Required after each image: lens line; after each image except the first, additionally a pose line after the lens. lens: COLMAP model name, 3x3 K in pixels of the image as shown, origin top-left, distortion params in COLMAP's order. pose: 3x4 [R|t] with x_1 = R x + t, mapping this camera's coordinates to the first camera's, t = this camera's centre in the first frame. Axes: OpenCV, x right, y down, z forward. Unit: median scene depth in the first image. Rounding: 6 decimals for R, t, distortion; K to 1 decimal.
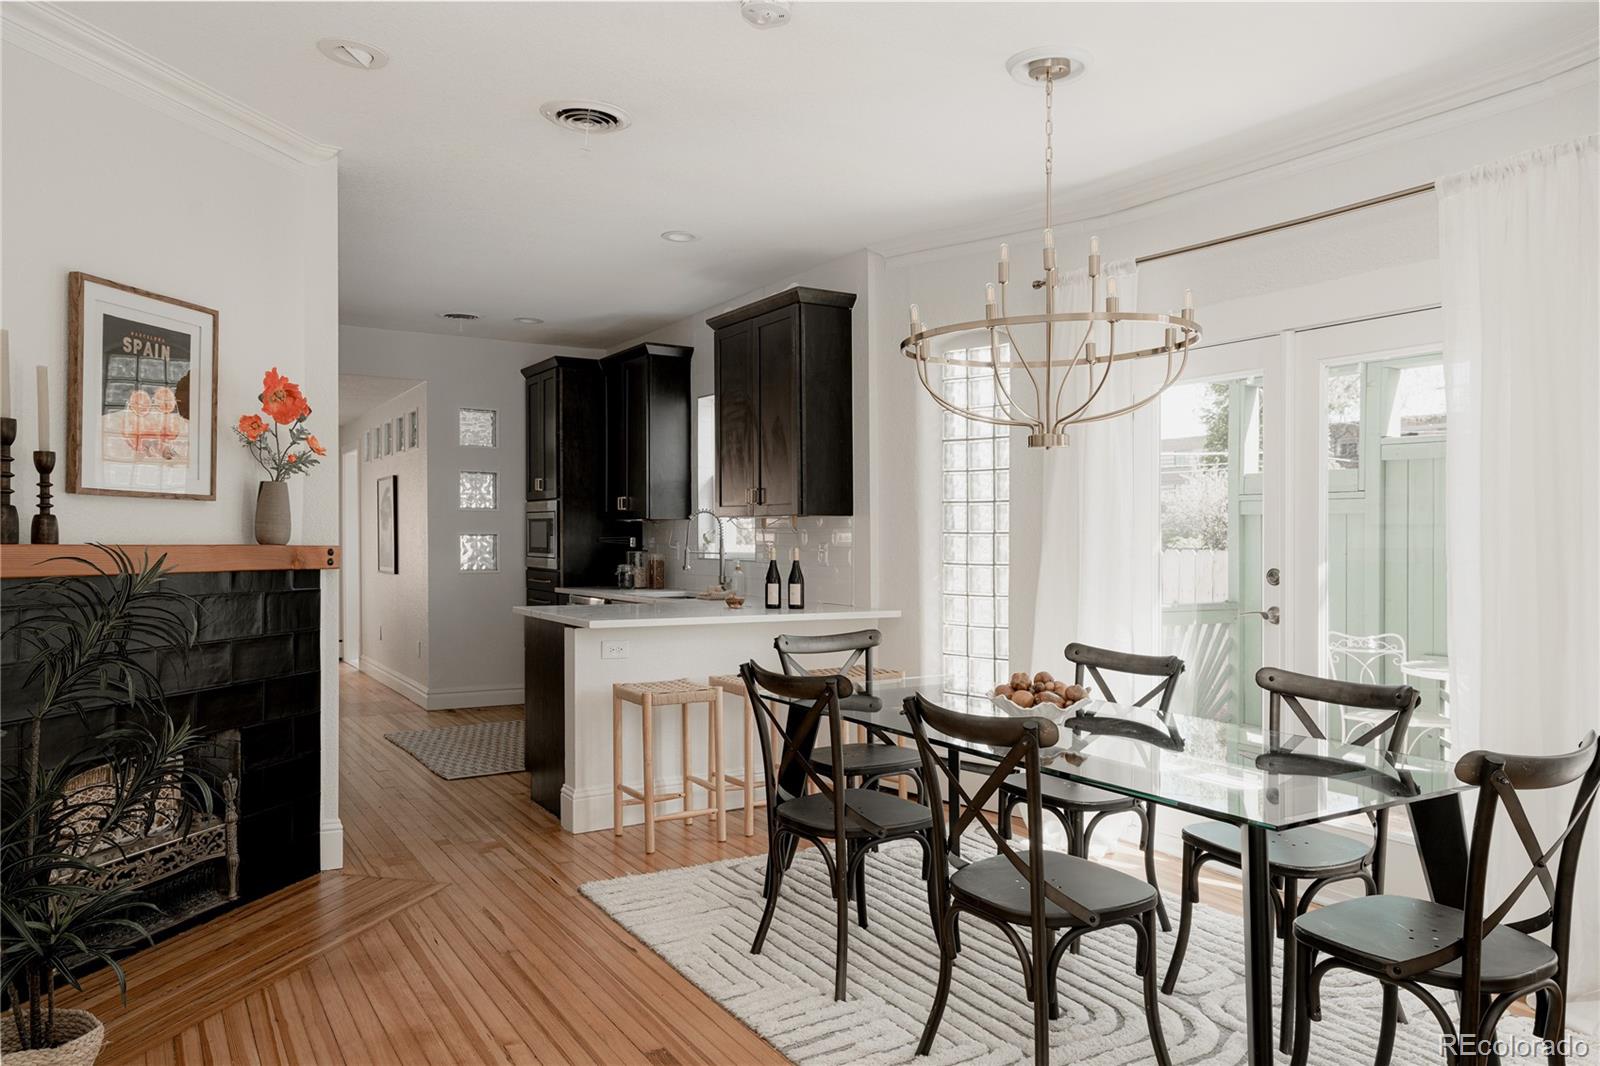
lens RADIAL K [[1077.2, 0, 963.2], [0, 1077.2, 519.2], [0, 0, 1]] dist [0.009459, -0.001328]
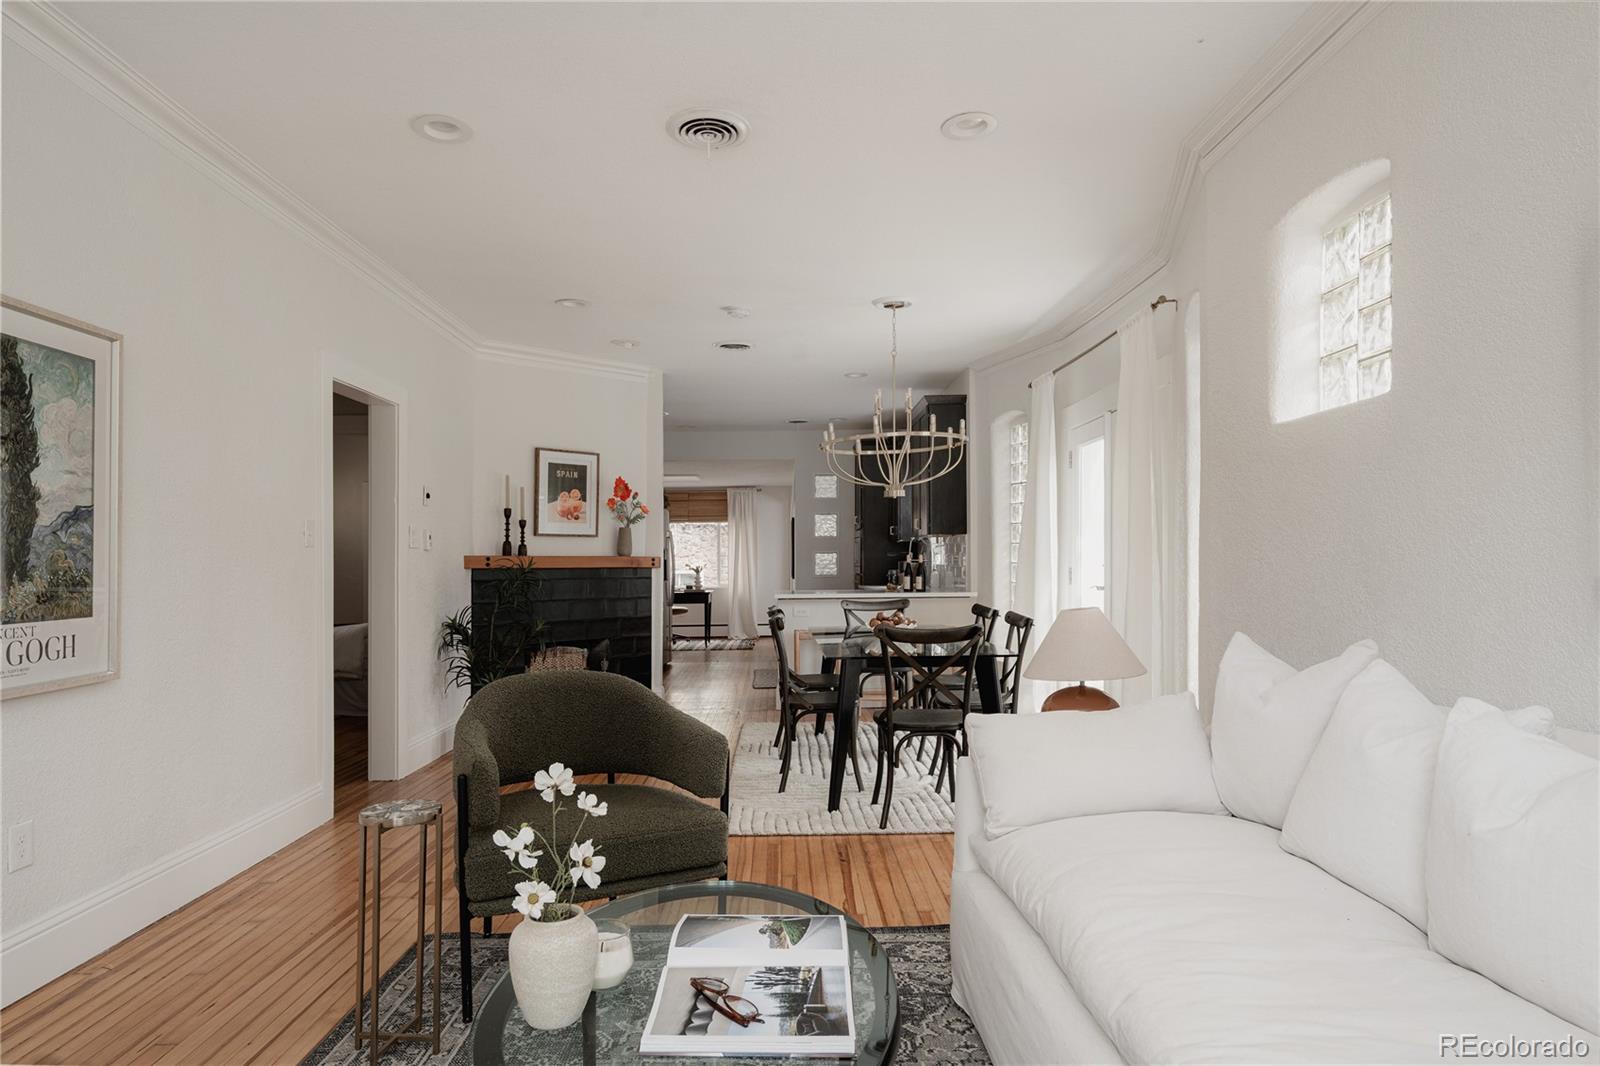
lens RADIAL K [[836.0, 0, 866.9], [0, 836.0, 498.2], [0, 0, 1]] dist [0.010021, -0.000083]
pose [[0.896329, -0.049819, -0.440582, 0.558753], [0.028176, 0.998059, -0.055535, 0.014541], [0.442494, 0.037364, 0.895993, -0.309397]]
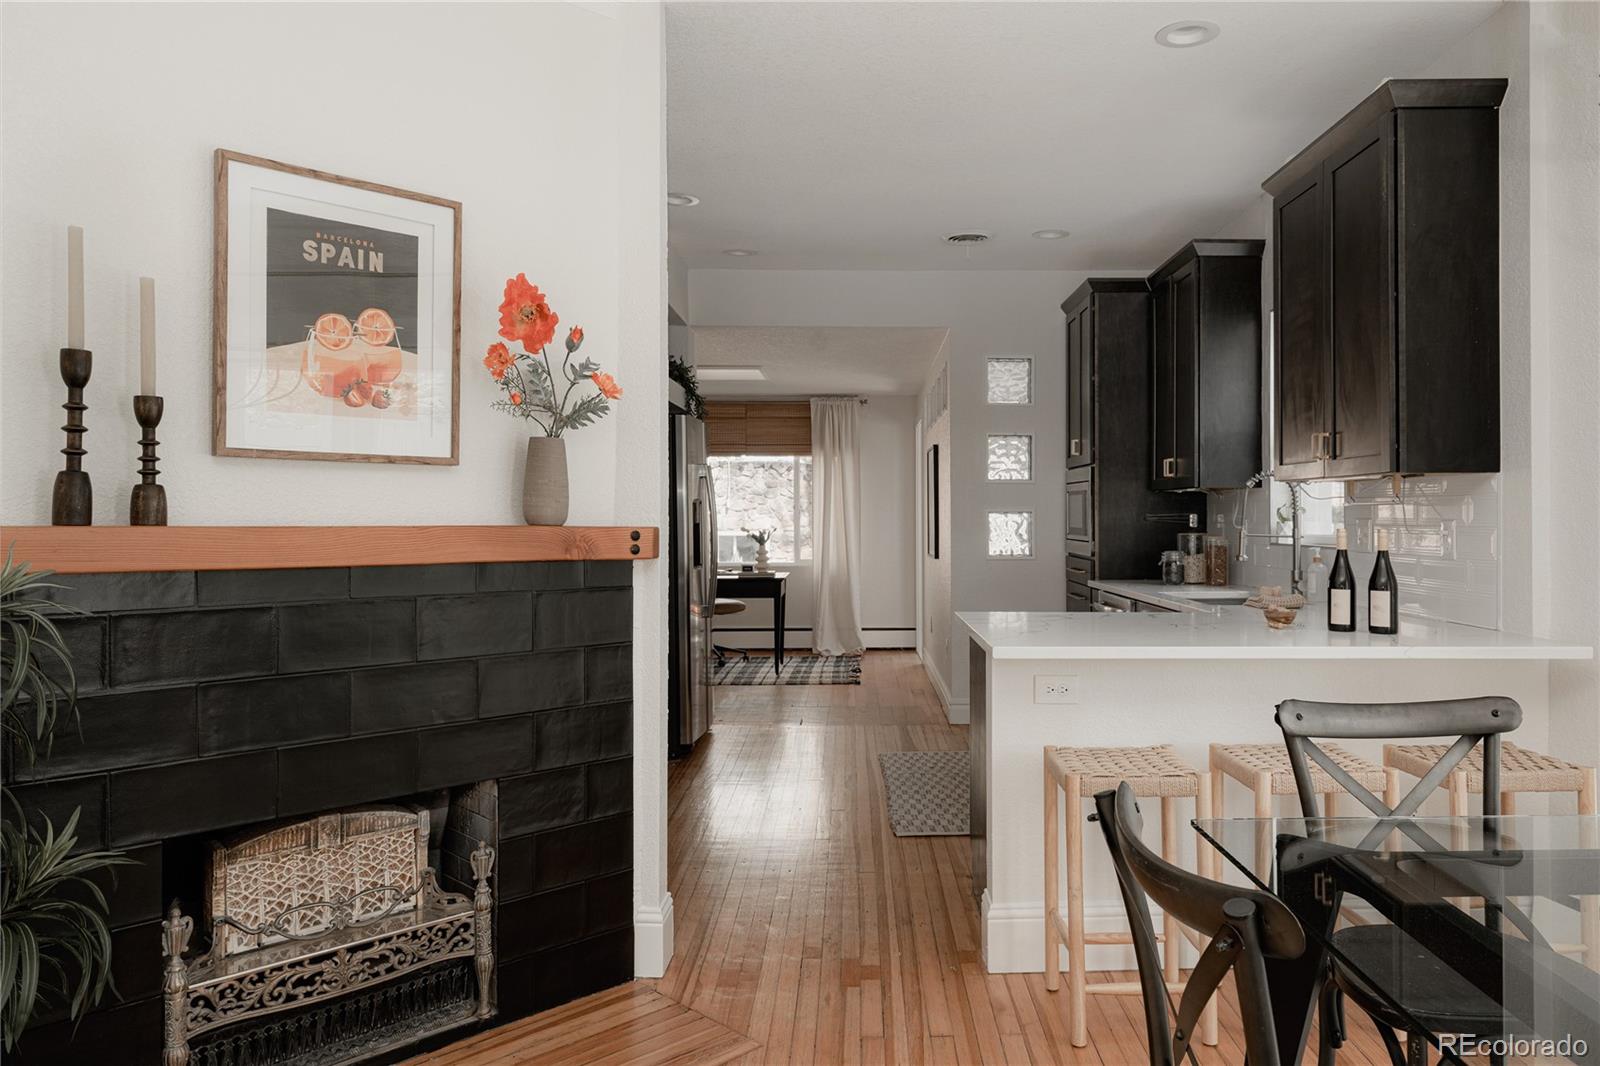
lens RADIAL K [[1305.1, 0, 802.3], [0, 1305.1, 533.2], [0, 0, 1]] dist [0.007356, 0.006277]
pose [[0.809758, 0.001382, -0.586763, 0.008110], [0.016641, 0.999541, 0.025321, 0.009613], [0.586529, -0.030268, 0.809363, 0.400309]]
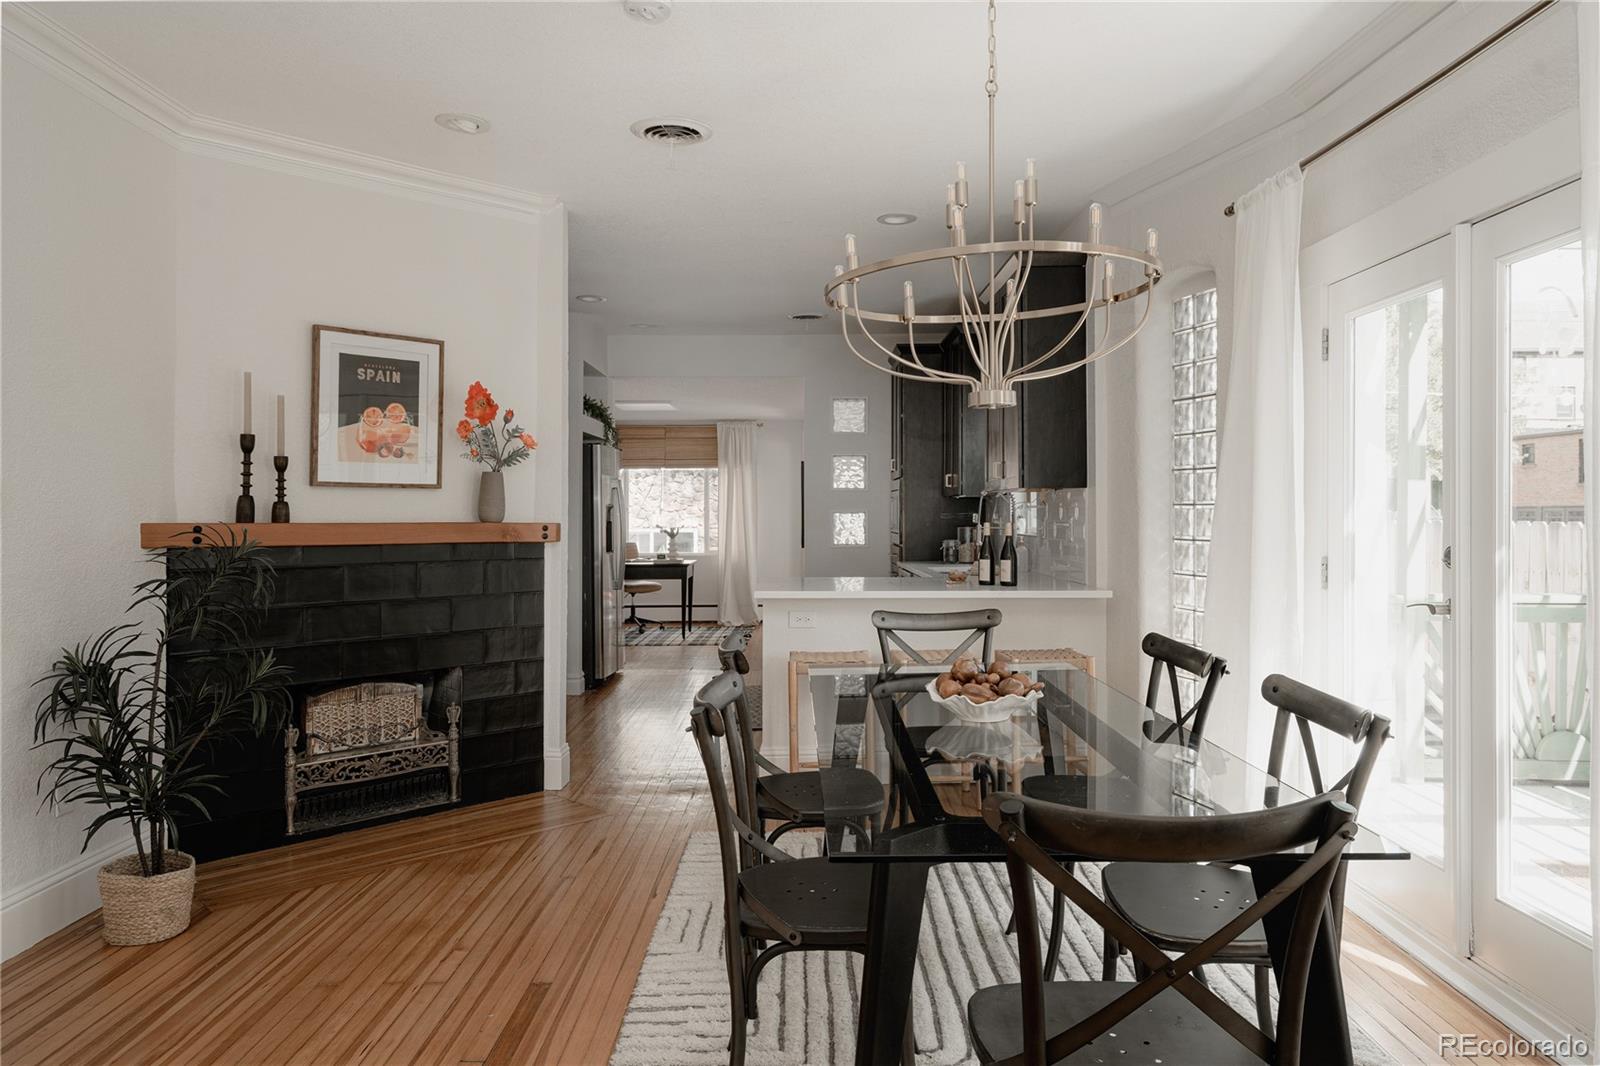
lens RADIAL K [[1079.9, 0, 780.9], [0, 1079.9, 488.3], [0, 0, 1]] dist [0.008926, 0.001548]
pose [[0.840645, -0.023237, -0.541087, 0.322832], [0.019839, 0.999730, -0.012110, 0.006008], [0.541222, -0.000554, 0.840879, 0.129877]]
